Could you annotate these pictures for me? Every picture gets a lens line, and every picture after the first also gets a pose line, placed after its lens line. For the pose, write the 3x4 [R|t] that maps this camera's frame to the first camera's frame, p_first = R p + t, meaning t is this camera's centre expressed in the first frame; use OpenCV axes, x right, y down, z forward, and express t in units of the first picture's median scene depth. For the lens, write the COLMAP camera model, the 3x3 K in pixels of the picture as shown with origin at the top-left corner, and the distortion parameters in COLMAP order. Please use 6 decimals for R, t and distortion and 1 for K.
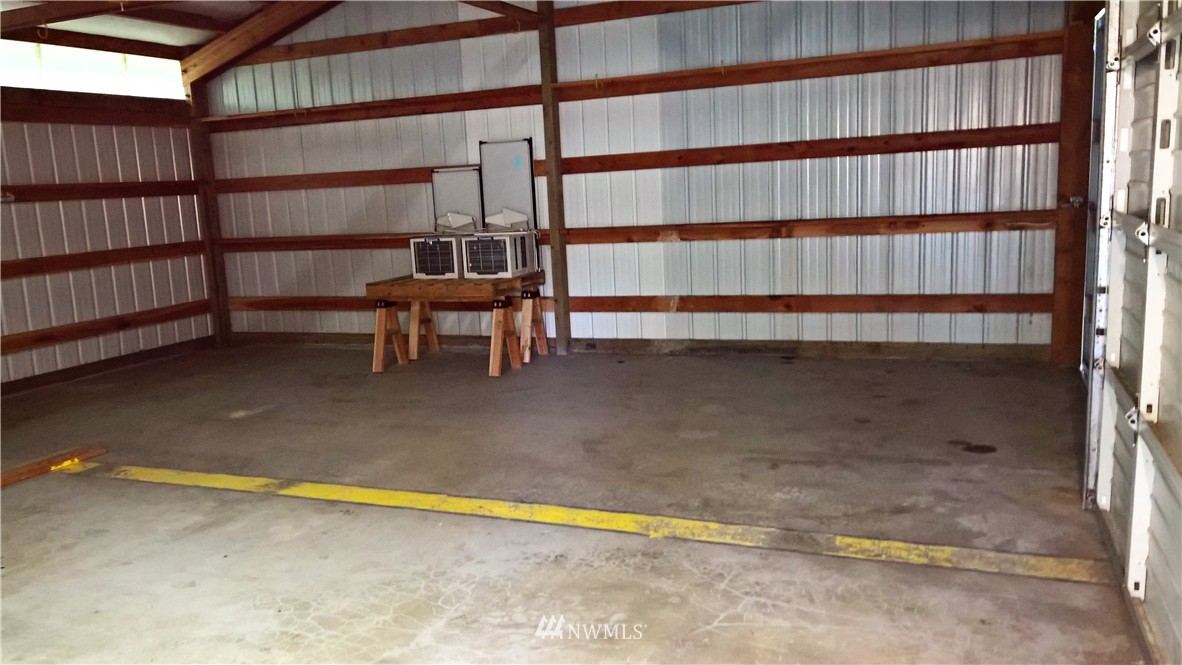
lens RADIAL K [[910.1, 0, 585.7], [0, 910.1, 335.6], [0, 0, 1]] dist [0.029985, 0.008481]
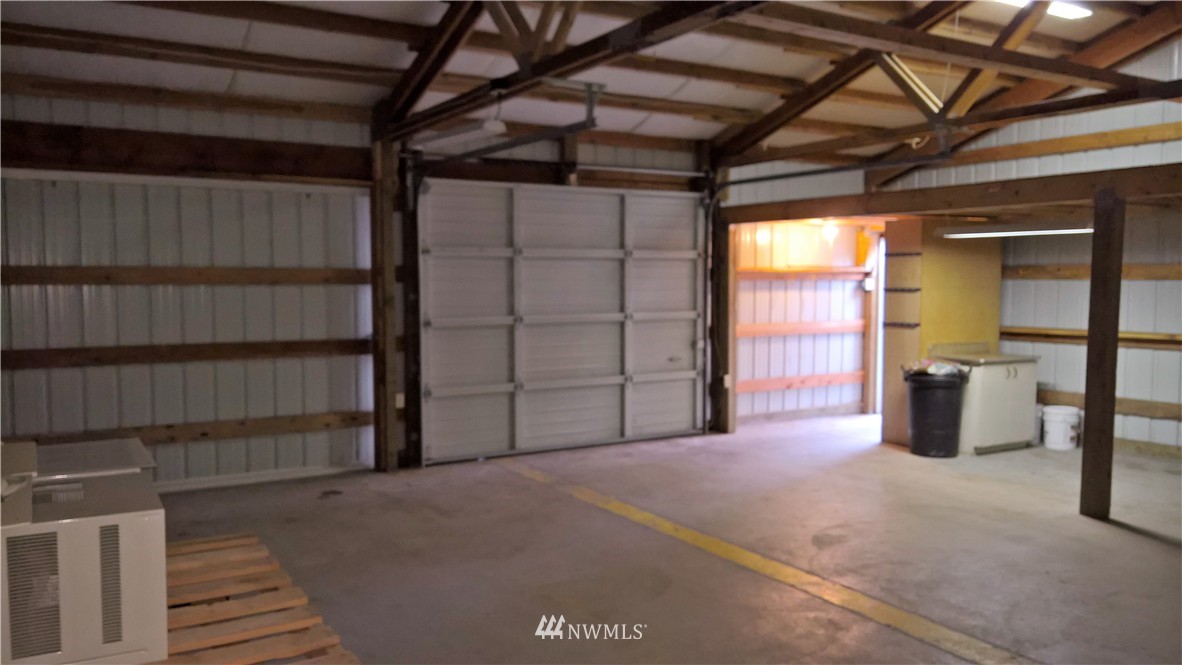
lens RADIAL K [[910.1, 0, 590.7], [0, 910.1, 332.5], [0, 0, 1]] dist [0.029985, 0.008481]
pose [[-0.795179, 0.014262, 0.606207, -0.758759], [0.134759, 0.978879, 0.153737, -0.286482], [-0.591211, 0.203941, -0.780306, 1.877344]]
